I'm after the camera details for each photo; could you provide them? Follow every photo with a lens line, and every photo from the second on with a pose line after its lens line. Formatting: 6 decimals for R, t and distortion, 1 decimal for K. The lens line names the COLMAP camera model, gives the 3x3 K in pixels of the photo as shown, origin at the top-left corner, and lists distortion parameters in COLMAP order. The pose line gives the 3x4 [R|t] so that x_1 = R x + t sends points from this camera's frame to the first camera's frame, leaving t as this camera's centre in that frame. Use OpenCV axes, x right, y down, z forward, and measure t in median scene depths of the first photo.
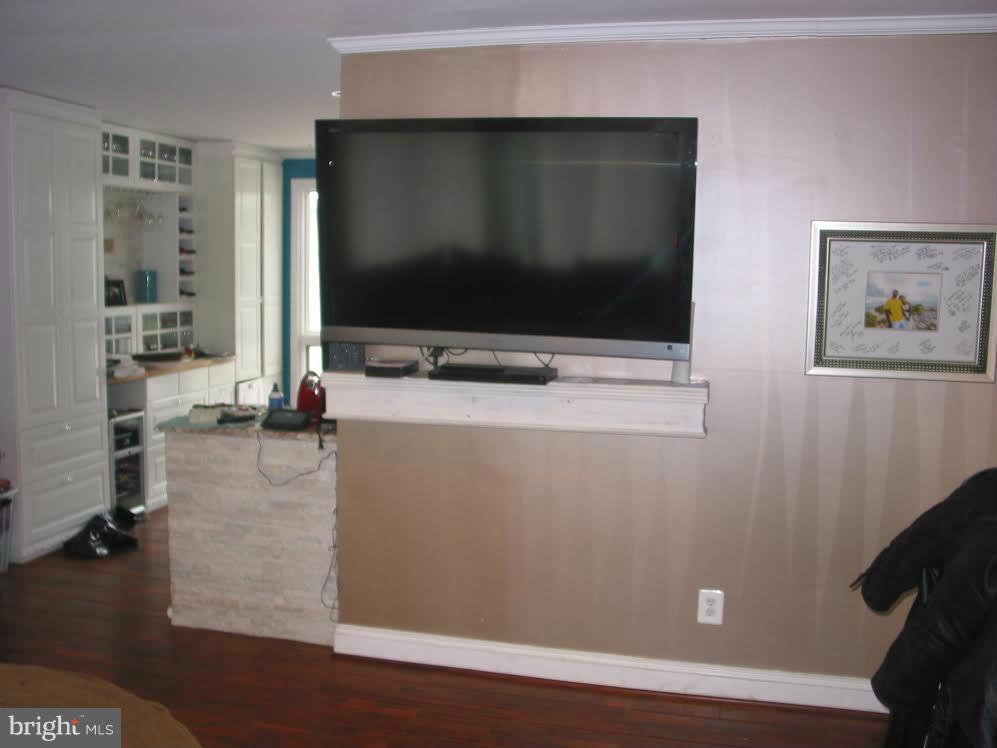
lens RADIAL K [[1009.1, 0, 498.5], [0, 1009.1, 374.0], [0, 0, 1]] dist [-0.105848, 0.009756]
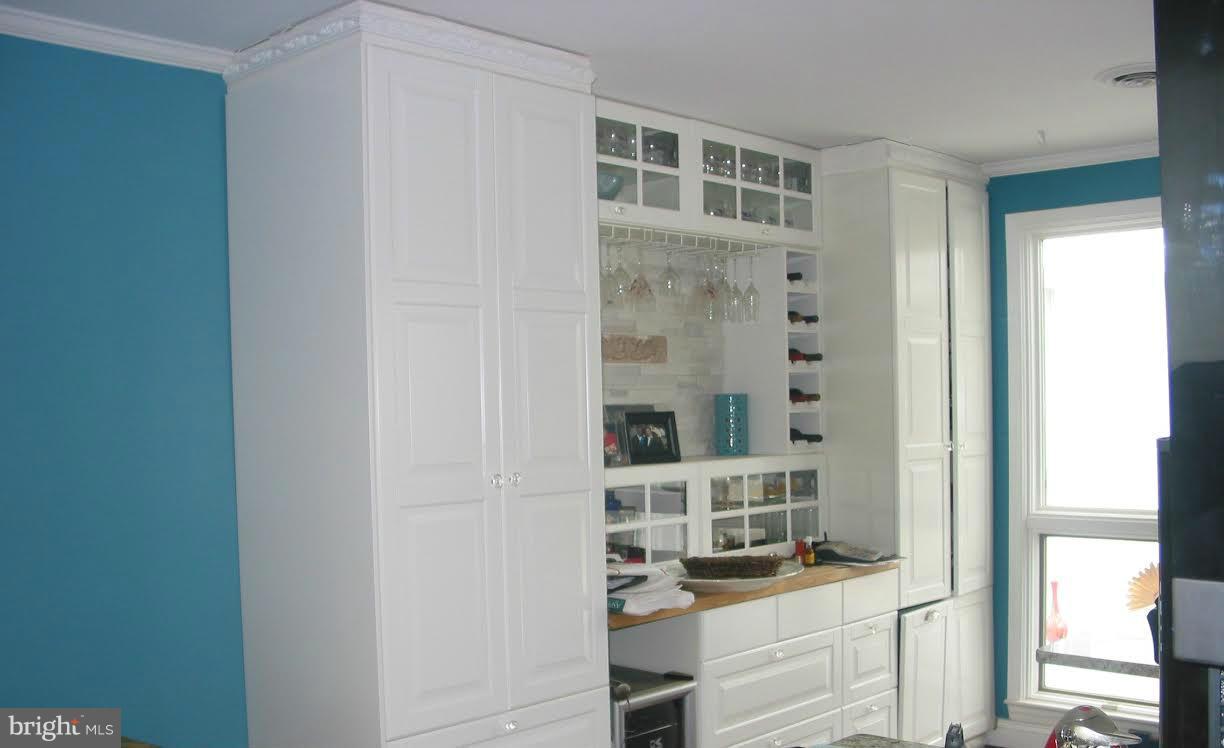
lens RADIAL K [[1270.1, 0, 612.5], [0, 1270.1, 445.5], [0, 0, 1]] dist [-0.095794, -0.004986]
pose [[0.872804, -0.021491, -0.487598, -0.078048], [-0.016278, 0.997193, -0.073090, -0.026507], [0.487800, 0.071730, 0.870003, 0.380432]]
